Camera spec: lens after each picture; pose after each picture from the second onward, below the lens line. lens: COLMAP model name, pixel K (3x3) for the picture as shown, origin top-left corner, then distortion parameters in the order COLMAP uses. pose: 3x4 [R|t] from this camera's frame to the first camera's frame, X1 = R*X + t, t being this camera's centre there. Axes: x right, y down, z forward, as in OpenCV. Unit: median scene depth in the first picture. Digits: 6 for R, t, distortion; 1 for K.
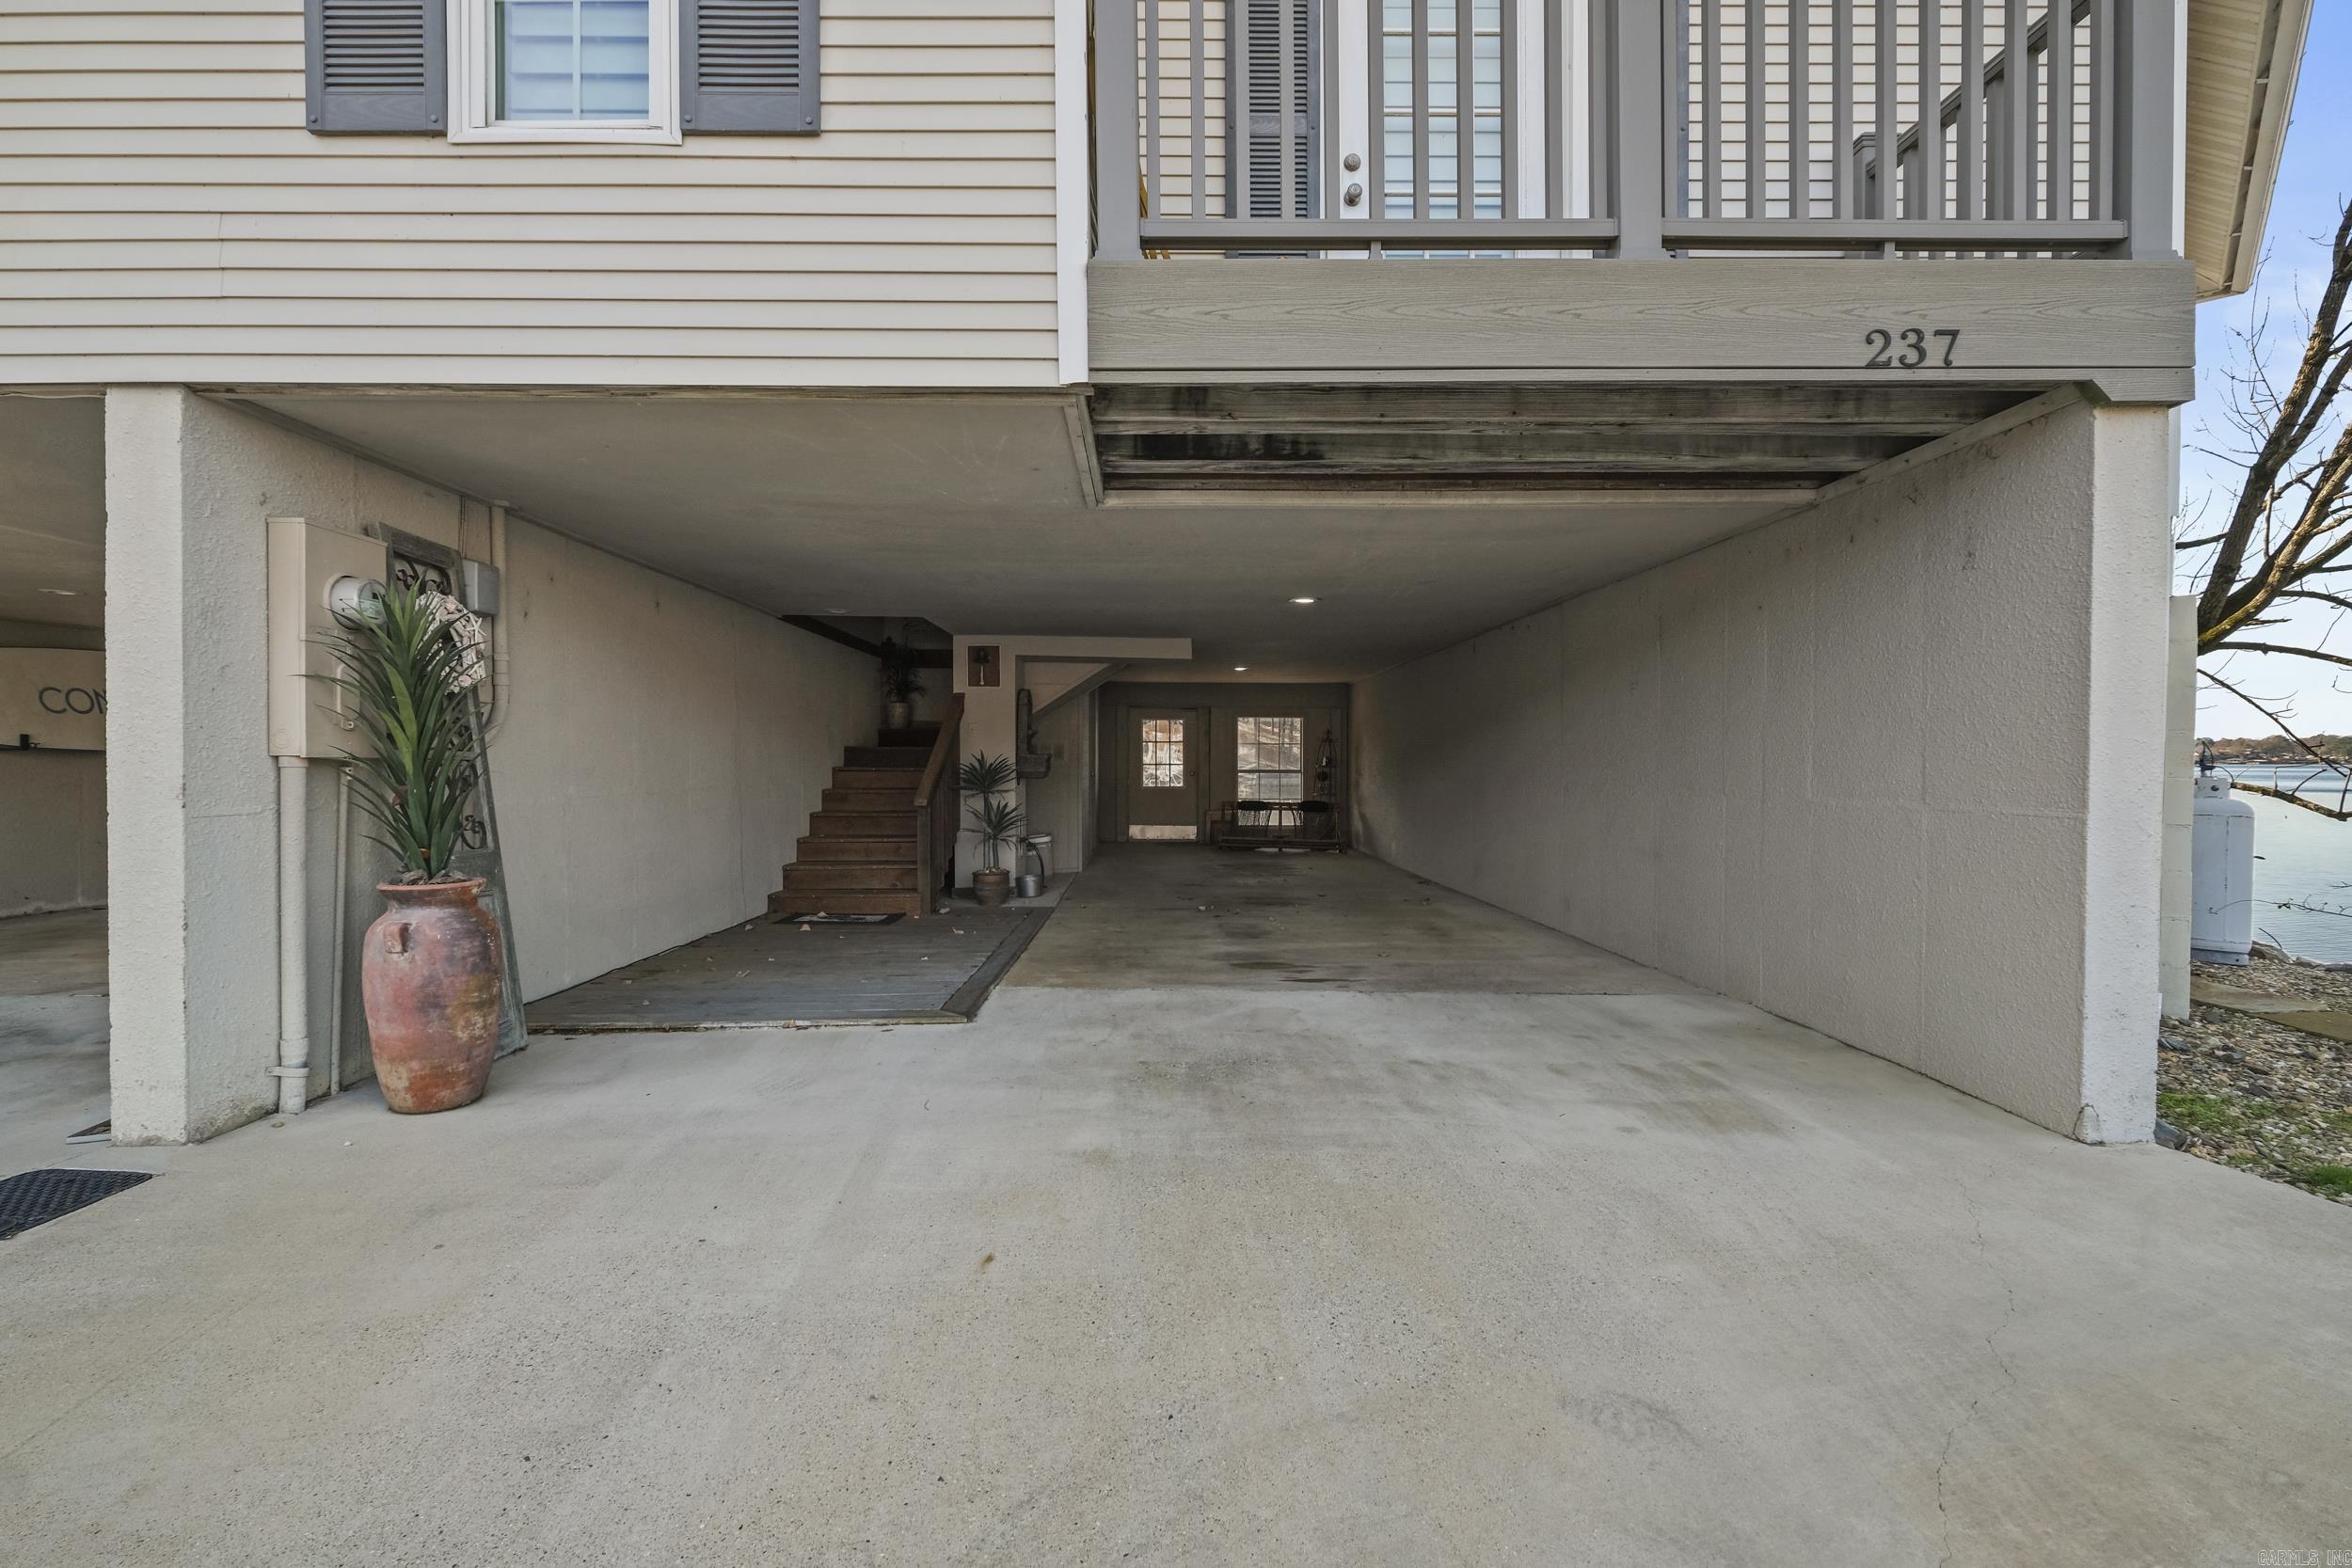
lens RADIAL K [[1061.5, 0, 1165.4], [0, 1061.5, 760.9], [0, 0, 1]] dist [-0.002908, -0.000334]
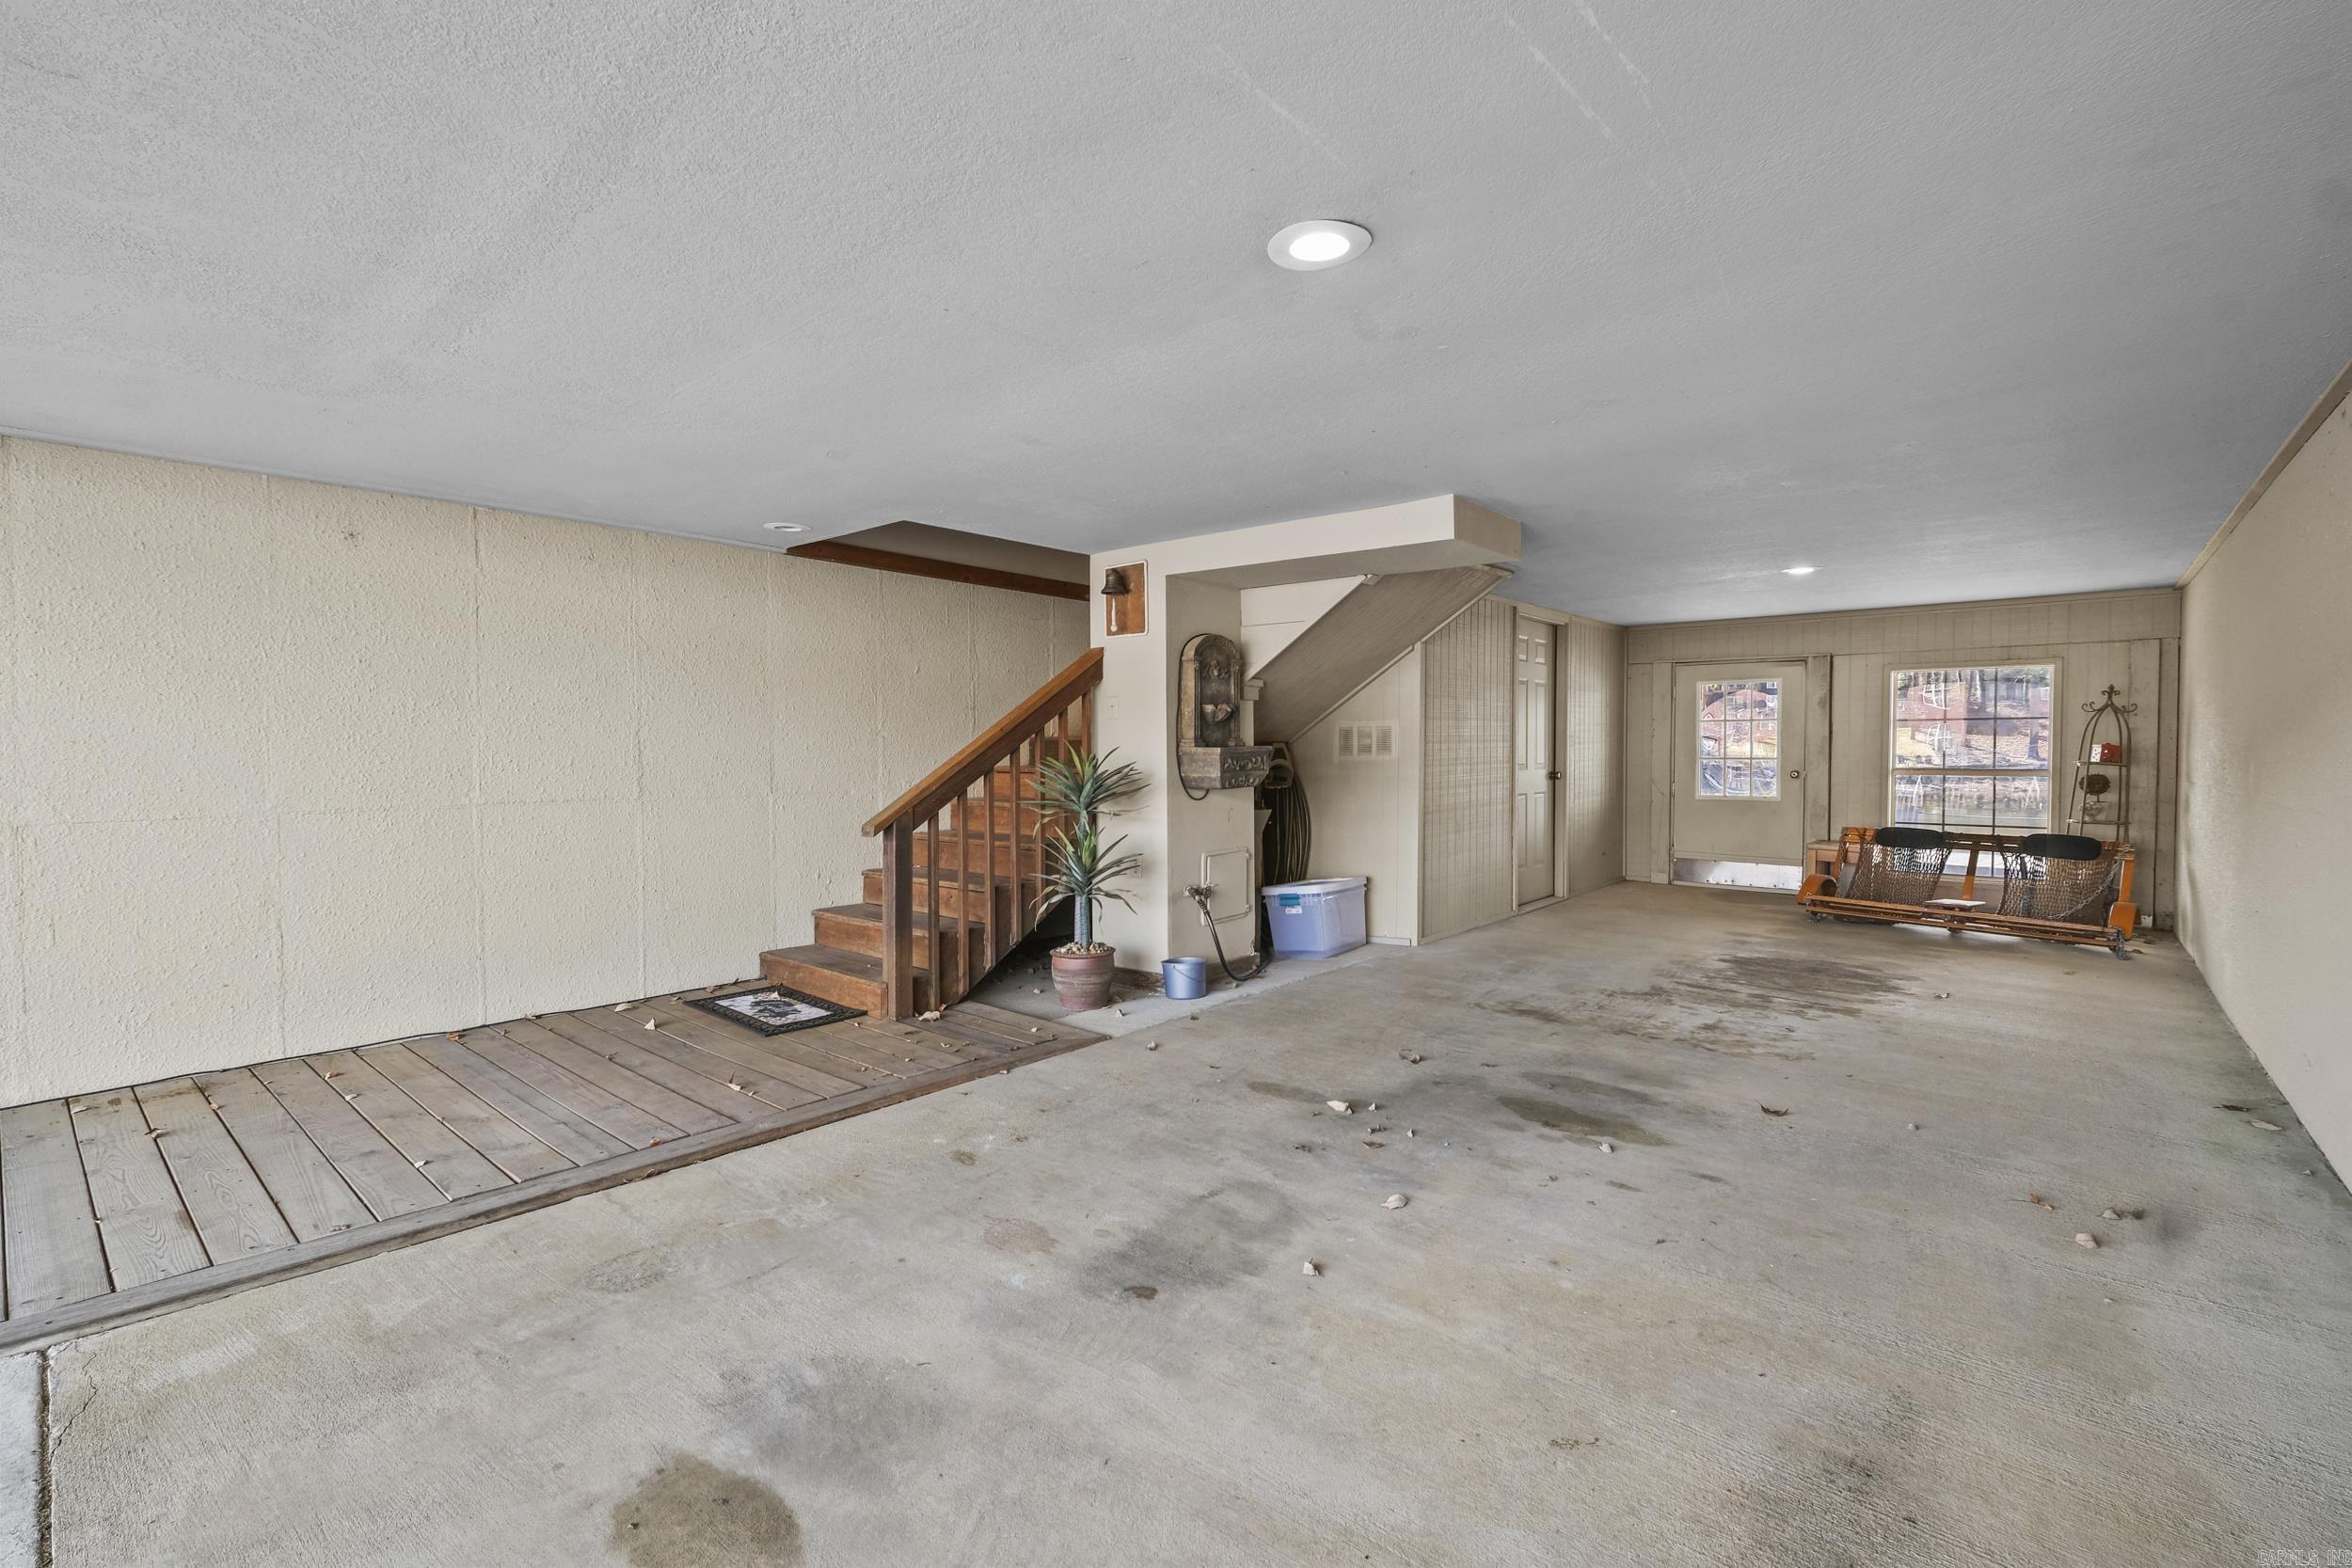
lens RADIAL K [[1010.1, 0, 1176.0], [0, 1010.1, 784.0], [0, 0, 1]] dist [0.002100, 0.000605]
pose [[0.738846, 0.020592, -0.673560, 0.151446], [0.005152, 0.999331, 0.036203, -0.004338], [0.673855, -0.030219, 0.738246, 0.383977]]
